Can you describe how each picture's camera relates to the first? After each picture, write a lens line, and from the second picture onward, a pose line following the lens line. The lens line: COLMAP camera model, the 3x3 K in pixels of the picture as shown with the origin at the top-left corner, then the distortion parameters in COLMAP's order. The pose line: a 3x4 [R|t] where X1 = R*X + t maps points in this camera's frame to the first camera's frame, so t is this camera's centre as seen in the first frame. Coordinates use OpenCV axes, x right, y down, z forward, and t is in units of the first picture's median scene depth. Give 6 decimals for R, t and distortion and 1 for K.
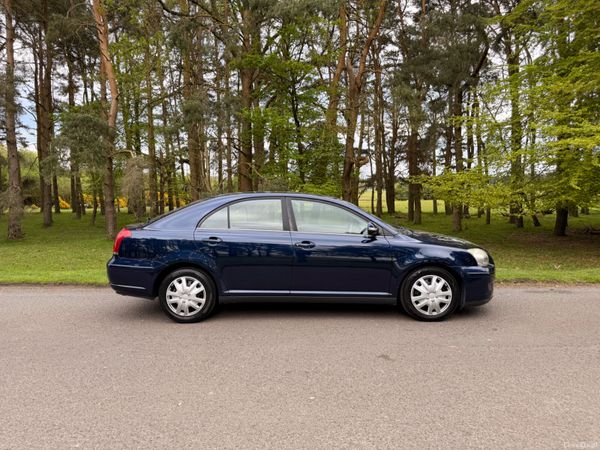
lens RADIAL K [[432.2, 0, 300.0], [0, 432.2, 225.0], [0, 0, 1]] dist [0.005784, -0.002215]
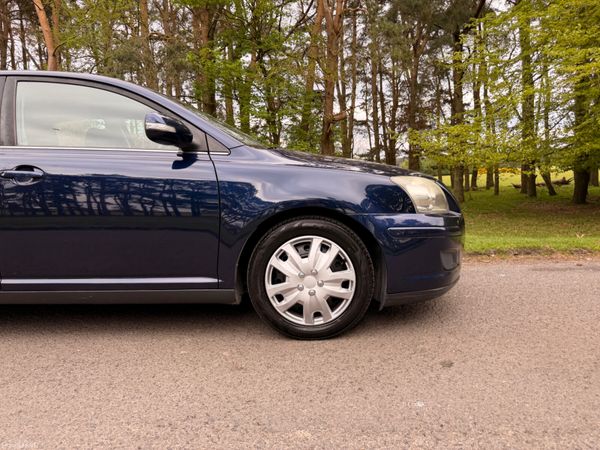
lens RADIAL K [[430.1, 0, 297.1], [0, 430.1, 226.6], [0, 0, 1]] dist [0.055432, -0.072131]
pose [[0.999291, -0.021861, -0.030652, 0.301831], [0.023176, 0.998796, 0.043234, 0.086437], [0.029670, -0.043914, 0.998595, 0.554901]]
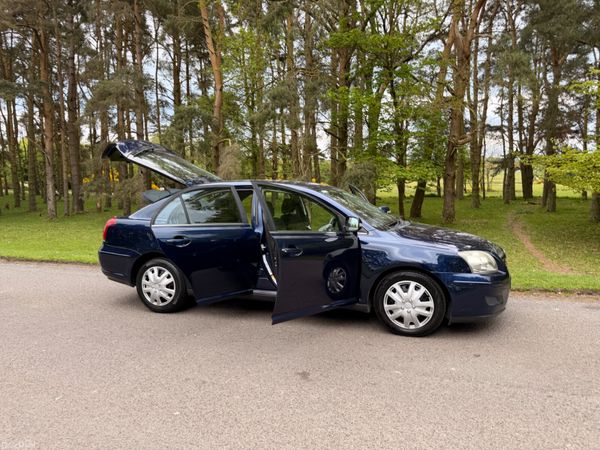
lens RADIAL K [[430.1, 0, 297.1], [0, 430.1, 226.6], [0, 0, 1]] dist [0.055432, -0.072131]
pose [[0.951998, 0.025359, -0.305053, 0.345869], [-0.012774, 0.998986, 0.043179, -0.020874], [0.305838, -0.037210, 0.951356, 0.149107]]
